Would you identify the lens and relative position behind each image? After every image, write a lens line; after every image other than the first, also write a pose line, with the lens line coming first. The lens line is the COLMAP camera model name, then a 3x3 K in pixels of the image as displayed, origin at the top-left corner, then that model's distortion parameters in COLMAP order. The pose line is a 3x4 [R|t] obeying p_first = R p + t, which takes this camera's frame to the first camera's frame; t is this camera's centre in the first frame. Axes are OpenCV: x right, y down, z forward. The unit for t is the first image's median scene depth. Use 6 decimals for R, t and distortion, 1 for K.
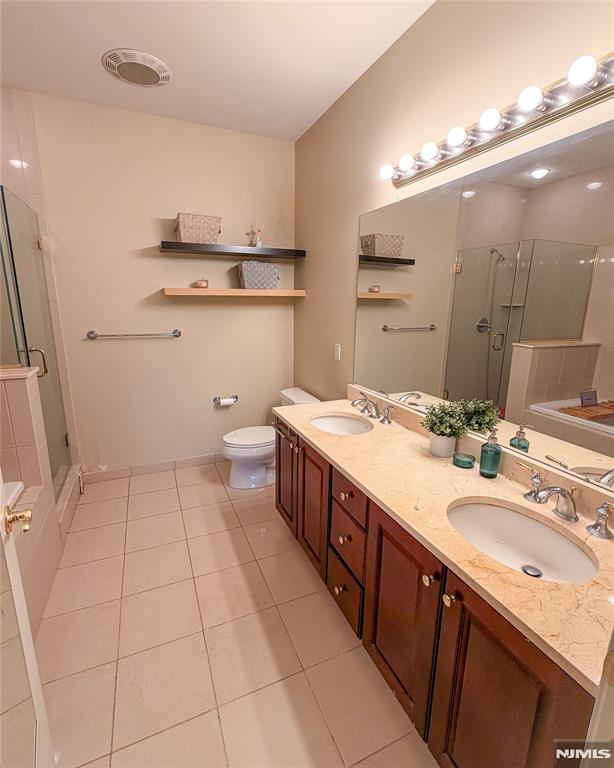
lens RADIAL K [[364.5, 0, 308.4], [0, 364.5, 380.9], [0, 0, 1]] dist [-0.000825, -0.000138]
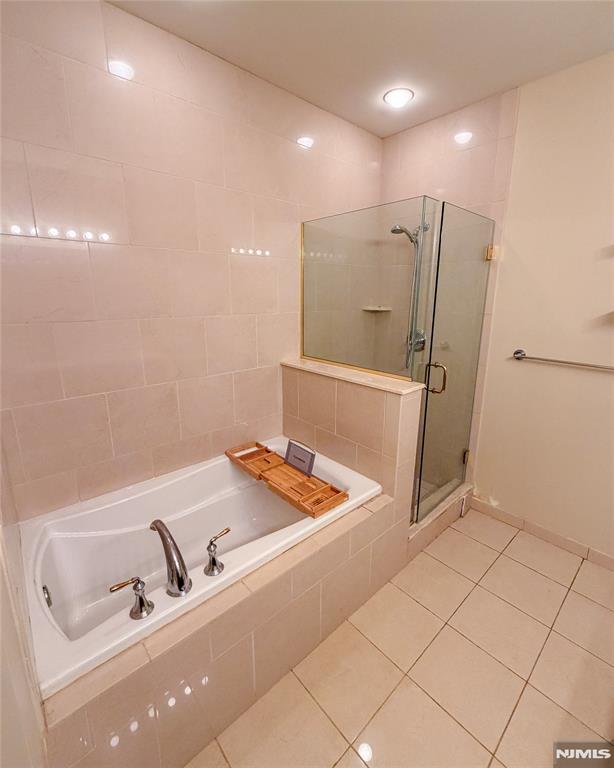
lens RADIAL K [[340.6, 0, 305.5], [0, 340.6, 370.3], [0, 0, 1]] dist [0.000416, -0.000340]
pose [[0.304296, 0.192252, -0.932975, 0.004310], [-0.213299, 0.968304, 0.129963, -0.088241], [0.928390, 0.159456, 0.335658, 0.276506]]
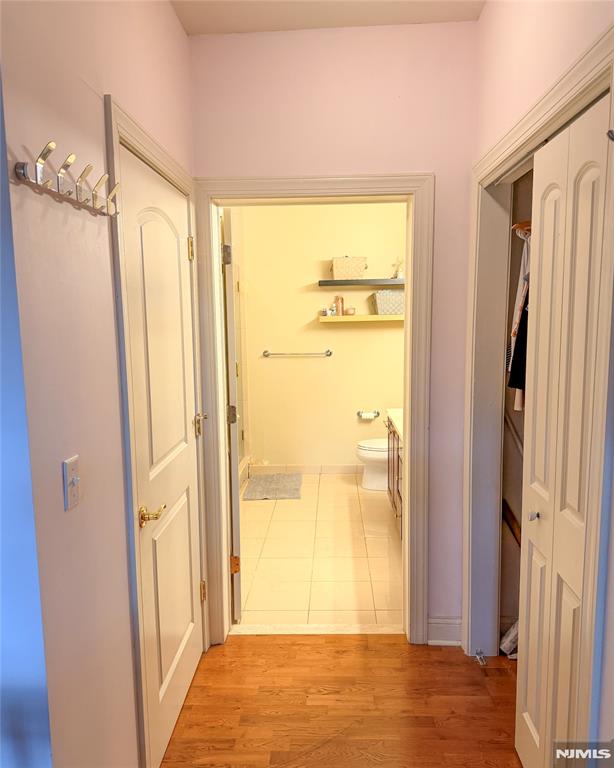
lens RADIAL K [[577.1, 0, 307.5], [0, 577.1, 386.7], [0, 0, 1]] dist [0.005927, 0.000185]
pose [[0.896027, 0.024374, -0.443330, 0.443213], [-0.071092, 0.993485, -0.089066, 0.162355], [0.438271, 0.111323, 0.891923, -0.740364]]
